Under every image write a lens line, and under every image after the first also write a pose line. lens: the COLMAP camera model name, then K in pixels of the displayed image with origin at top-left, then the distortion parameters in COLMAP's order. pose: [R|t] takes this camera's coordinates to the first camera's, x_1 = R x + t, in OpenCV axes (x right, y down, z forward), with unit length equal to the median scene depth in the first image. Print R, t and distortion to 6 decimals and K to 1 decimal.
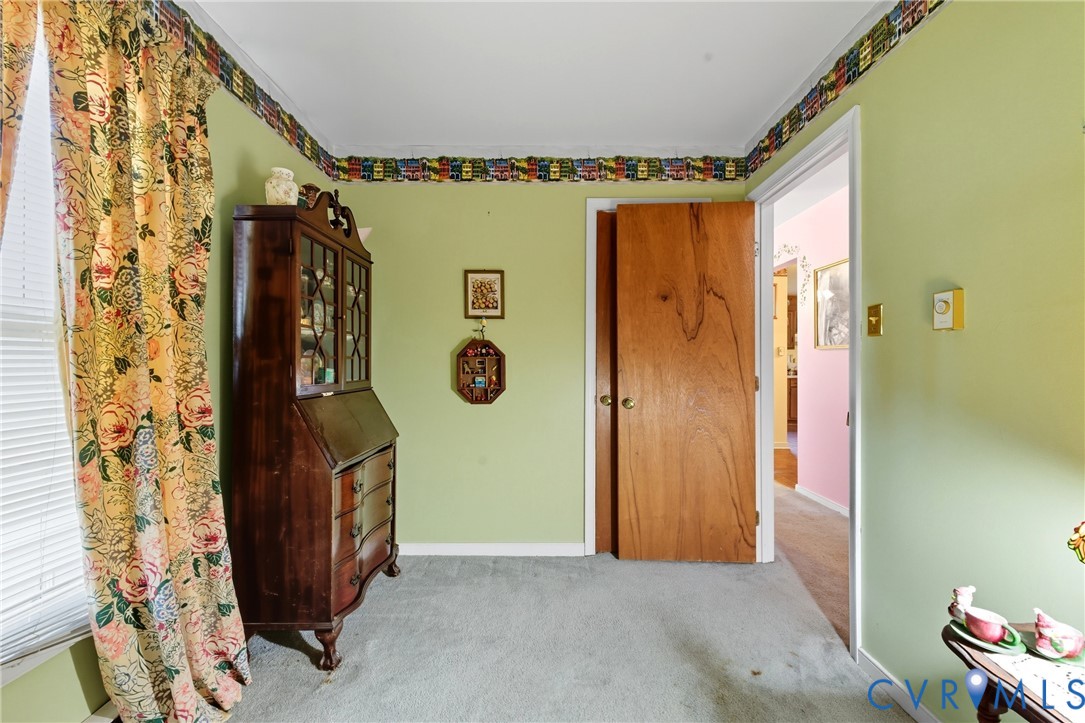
lens RADIAL K [[429.5, 0, 543.4], [0, 429.5, 361.1], [0, 0, 1]] dist [0.013187, -0.001172]
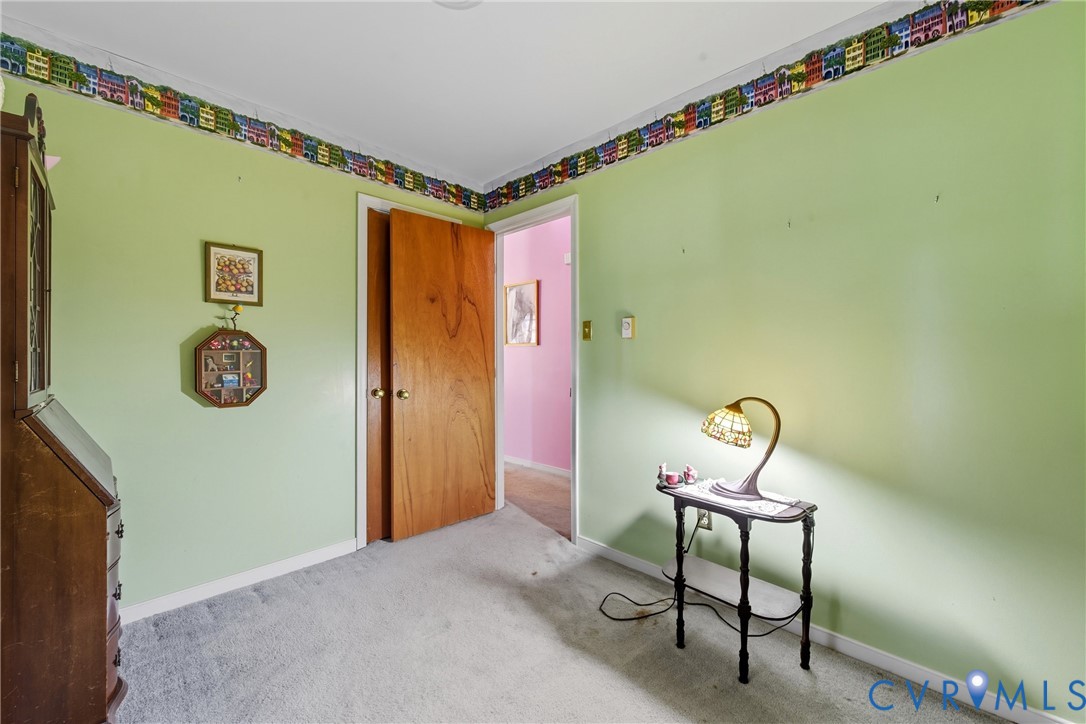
lens RADIAL K [[429.9, 0, 539.8], [0, 429.9, 357.2], [0, 0, 1]] dist [0.013187, -0.001172]
pose [[0.704680, -0.002411, 0.709521, -0.328069], [0.002749, 0.999996, 0.000668, 0.004735], [-0.709520, 0.001480, 0.704684, -0.008216]]
